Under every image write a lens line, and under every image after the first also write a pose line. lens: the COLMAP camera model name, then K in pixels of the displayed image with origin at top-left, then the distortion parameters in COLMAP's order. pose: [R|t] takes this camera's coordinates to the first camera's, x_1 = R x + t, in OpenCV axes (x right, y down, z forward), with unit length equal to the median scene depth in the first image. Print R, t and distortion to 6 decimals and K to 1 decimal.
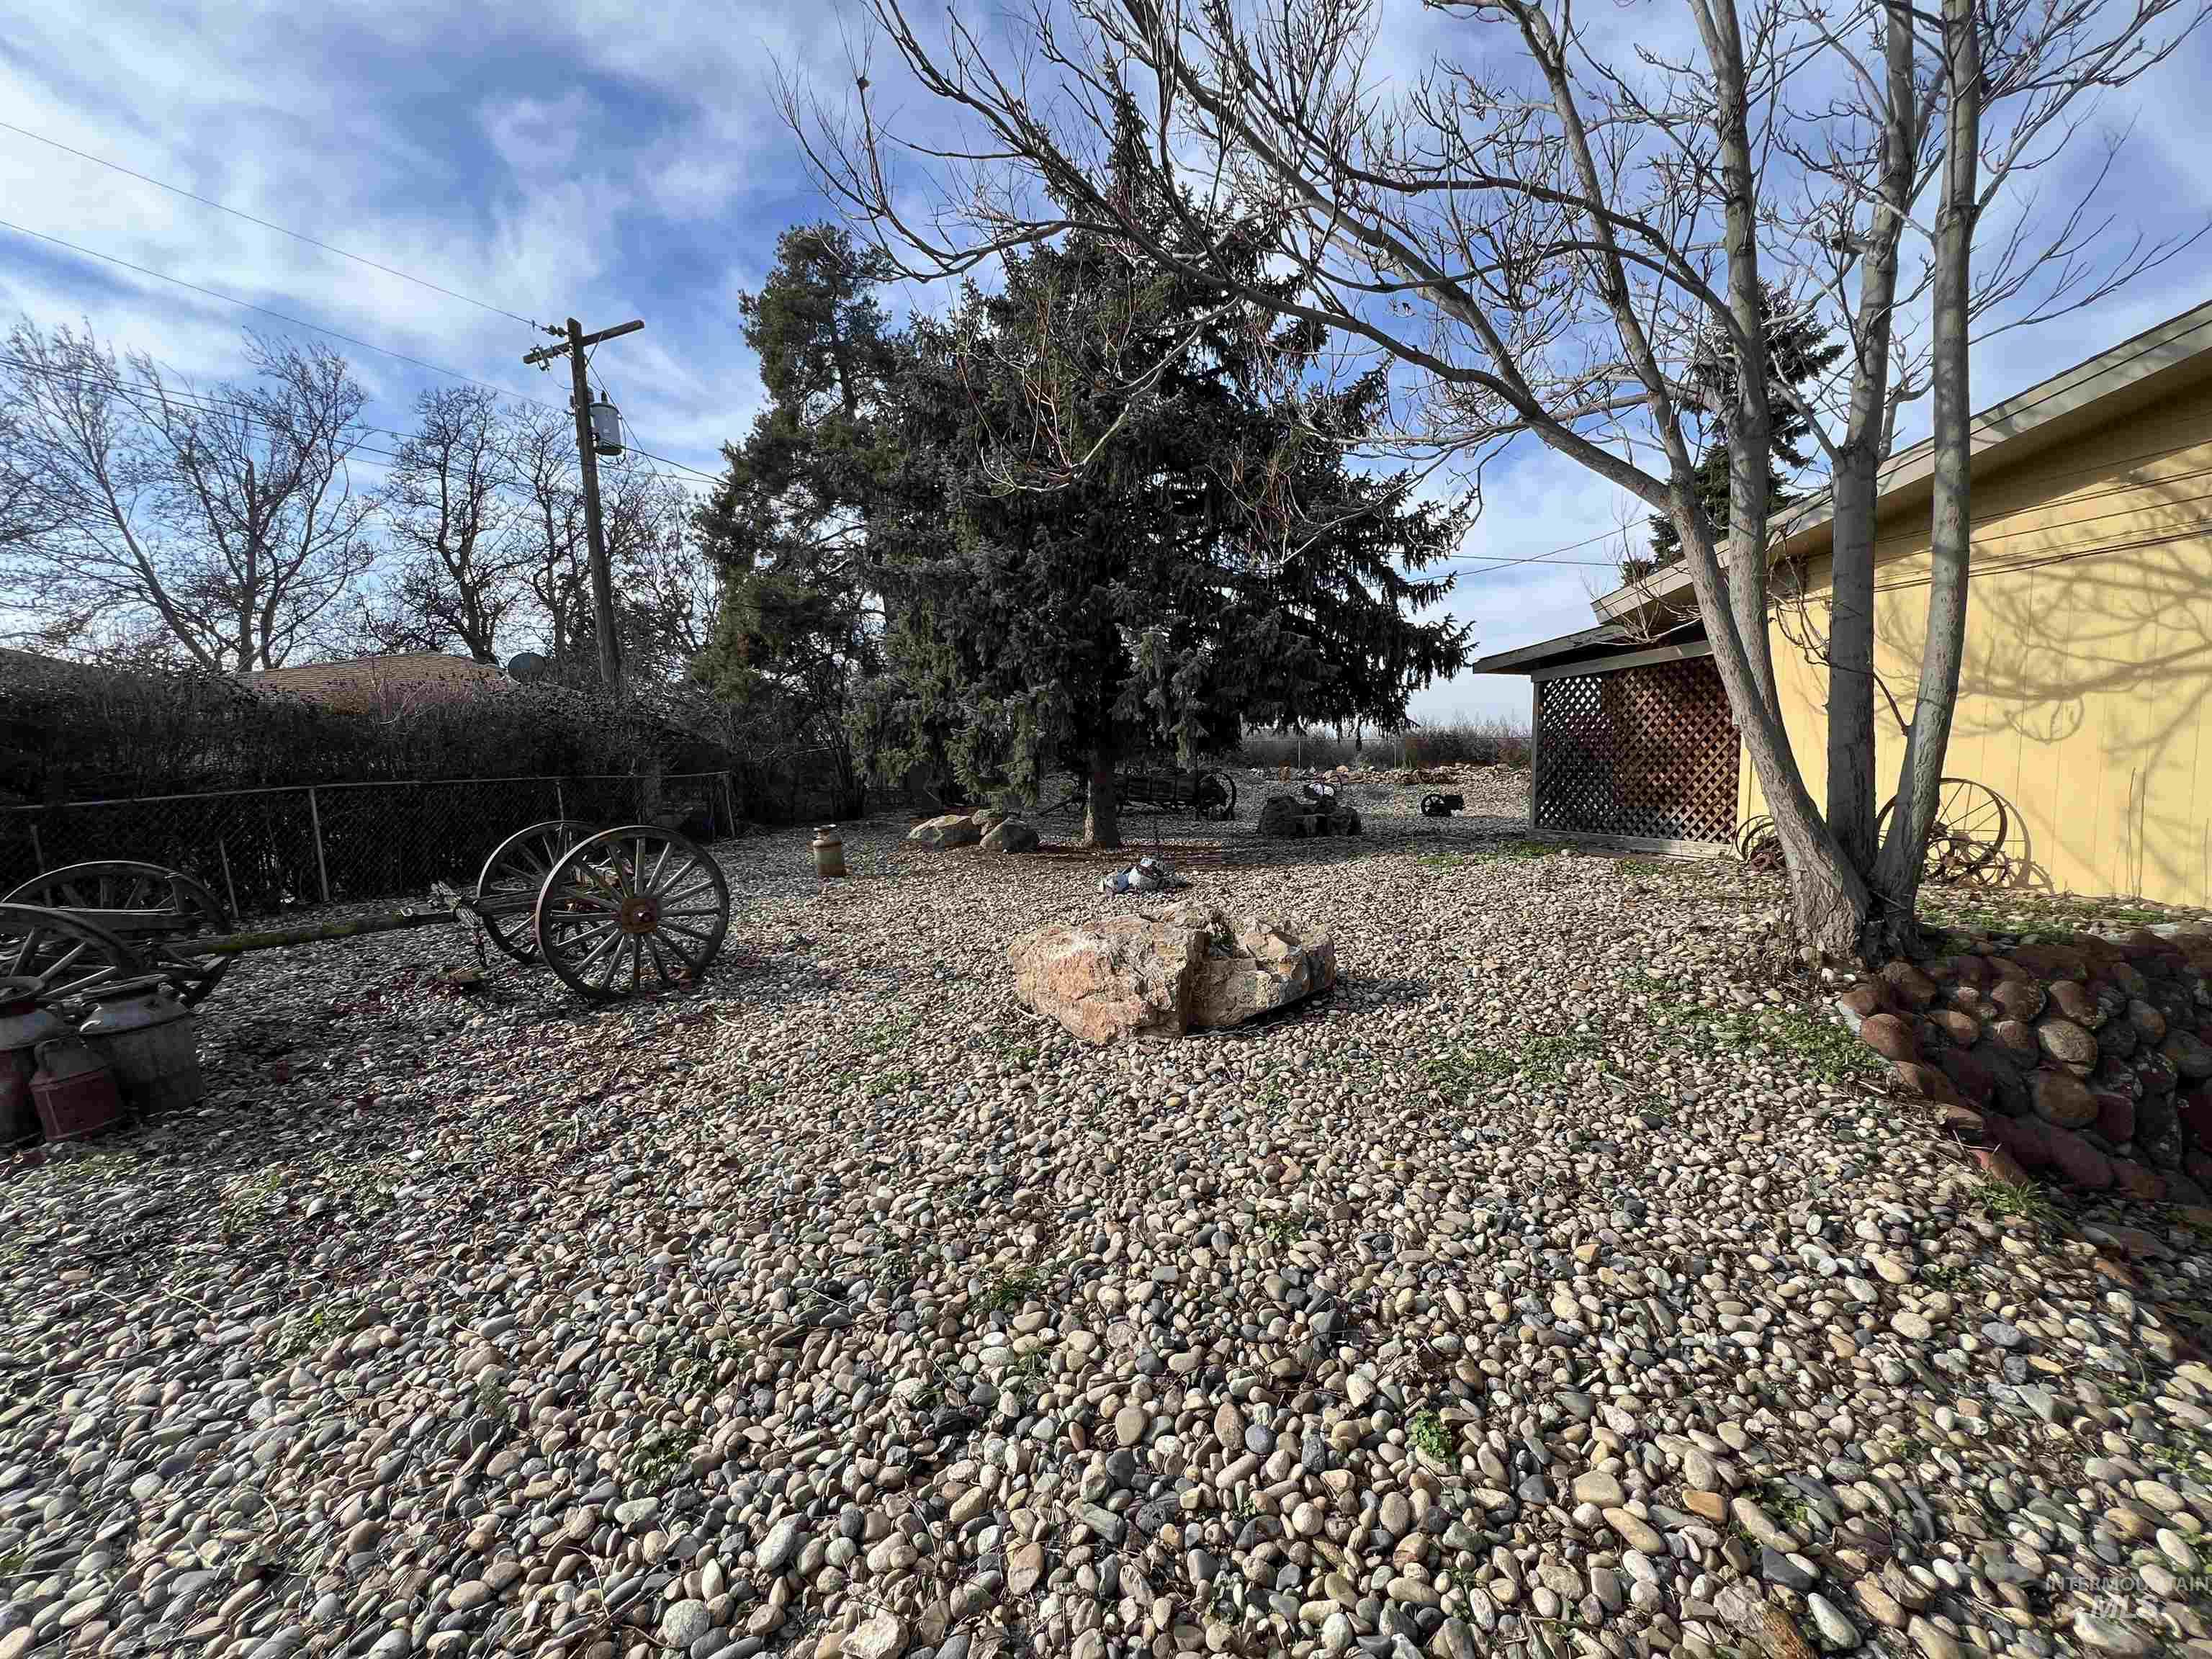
lens RADIAL K [[883.5, 0, 1099.7], [0, 883.5, 825.2], [0, 0, 1]] dist [-0.002727, 0.000800]
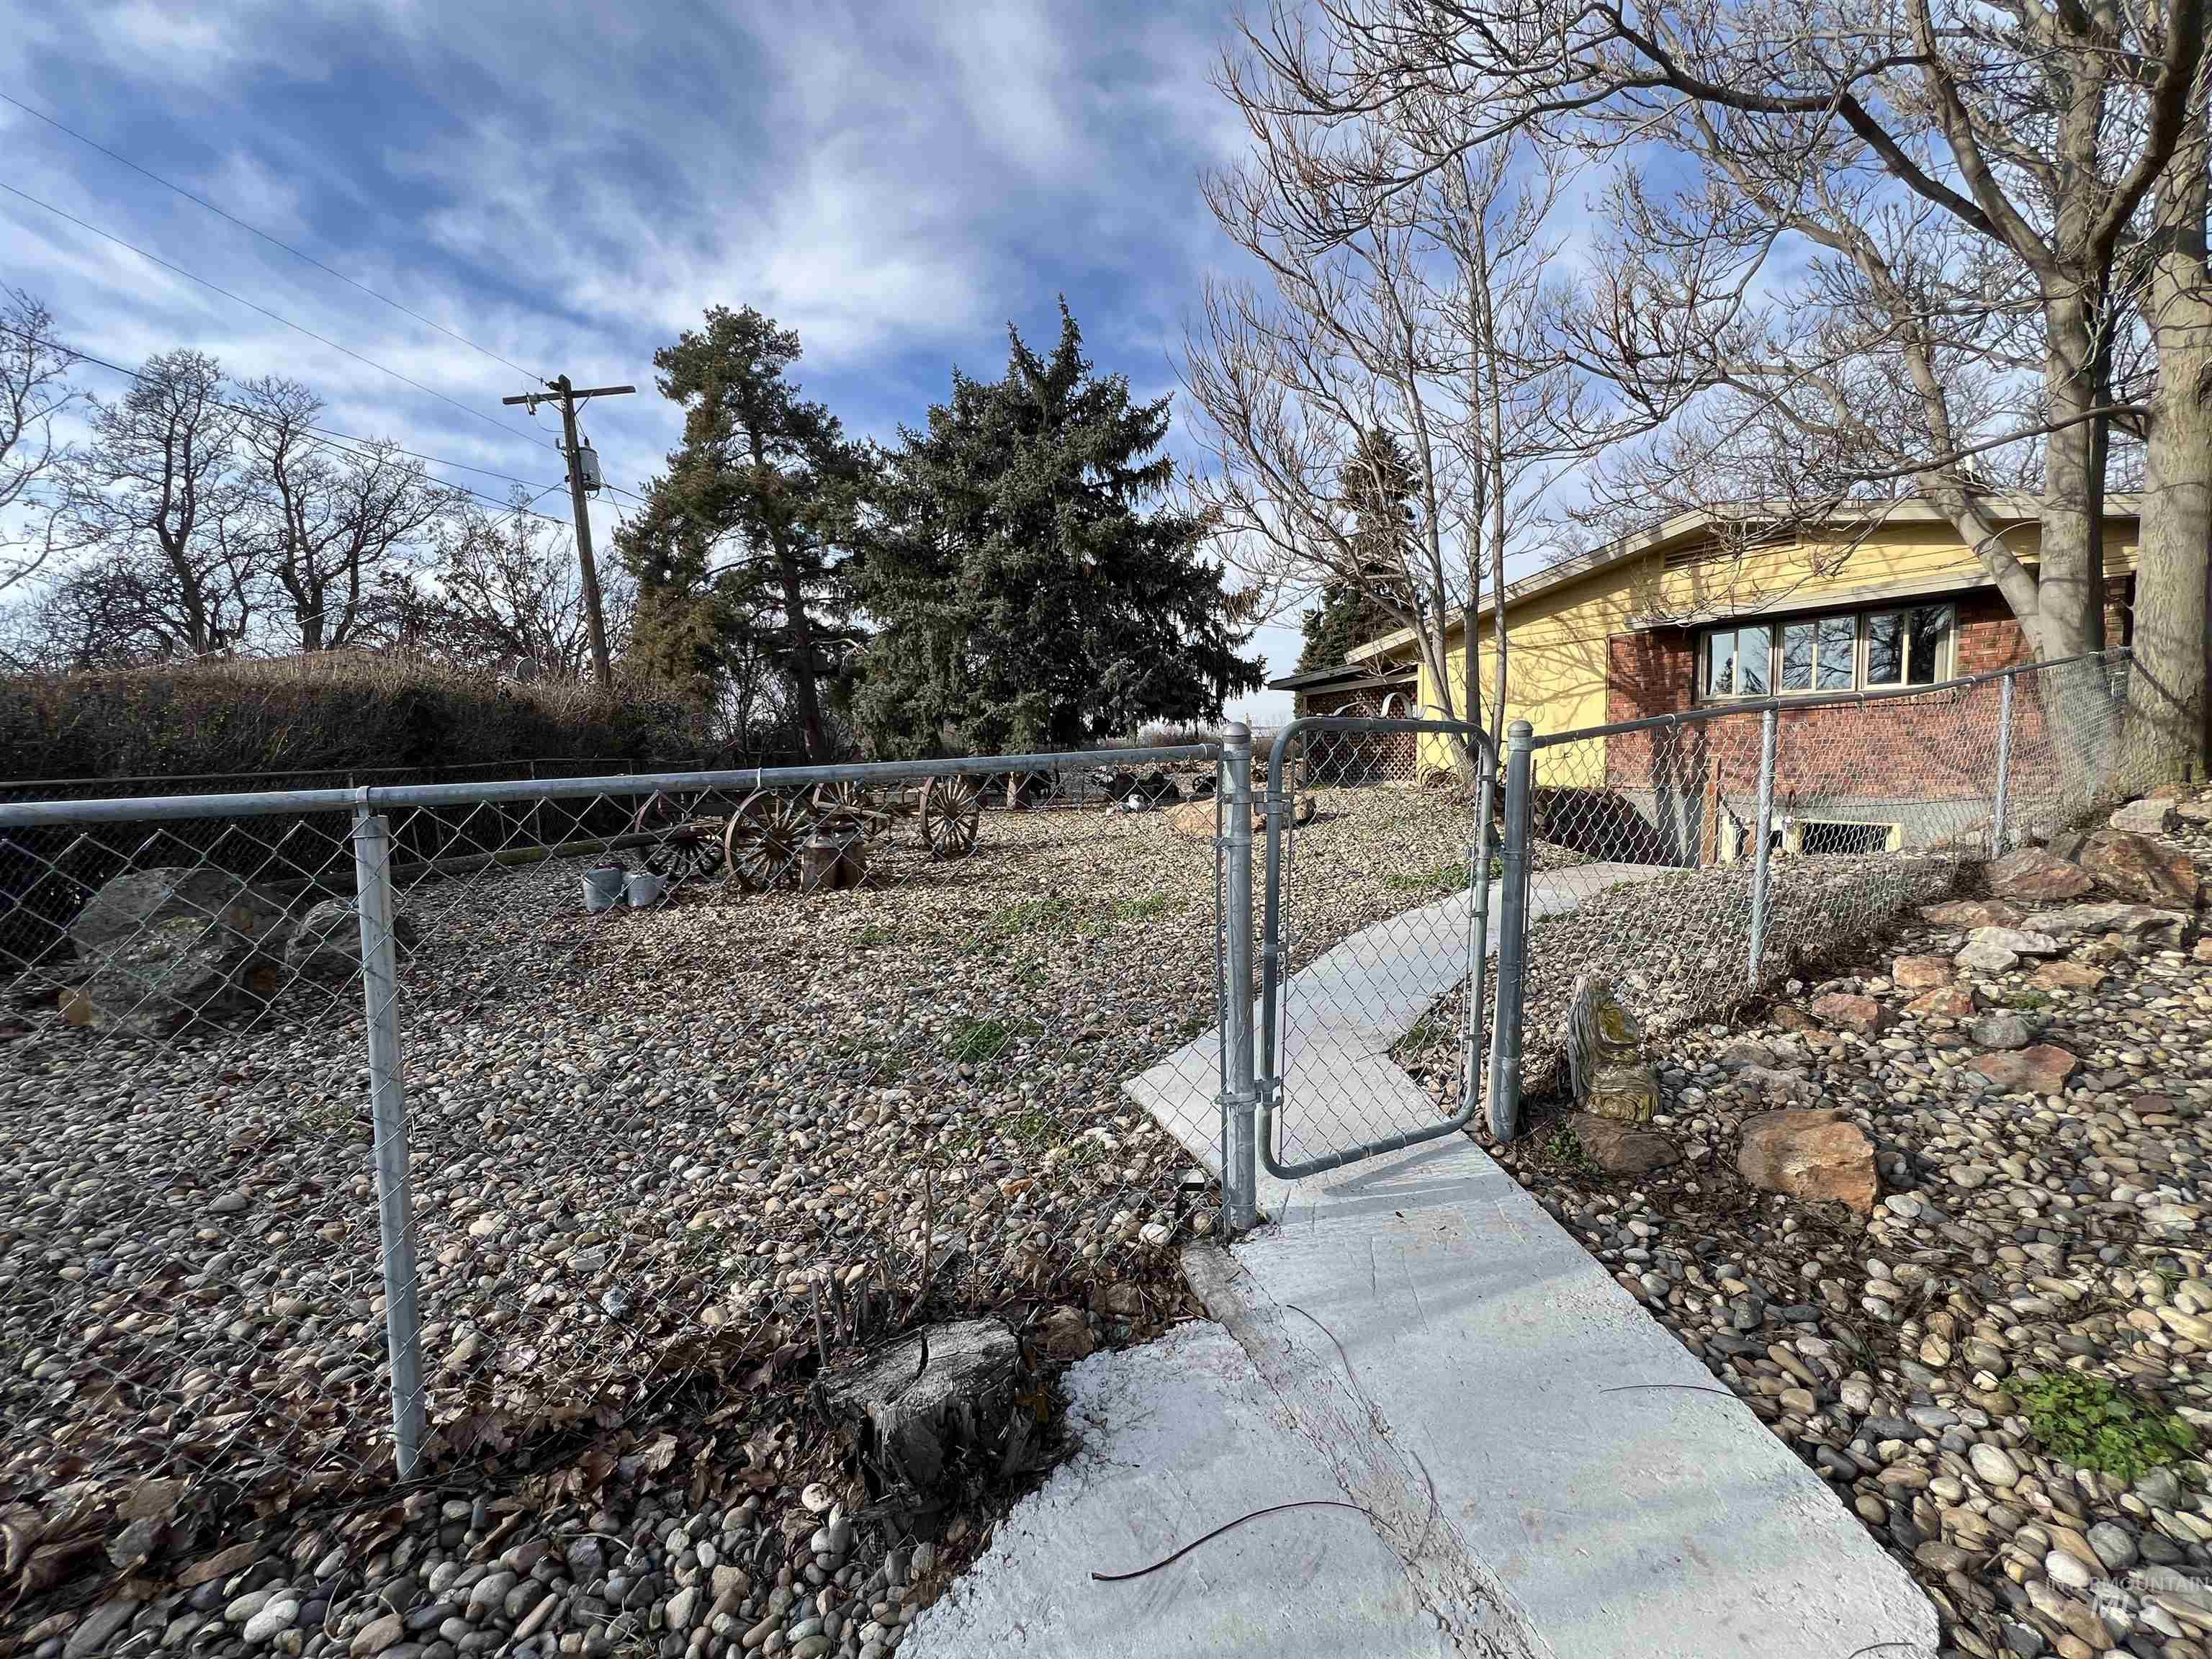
lens RADIAL K [[883.5, 0, 1099.7], [0, 883.5, 825.2], [0, 0, 1]] dist [-0.002727, 0.000800]
pose [[0.940424, -0.033462, 0.338352, -1.551607], [0.037357, 0.999289, -0.005004, 0.270516], [-0.337944, 0.017346, 0.941006, -1.546684]]
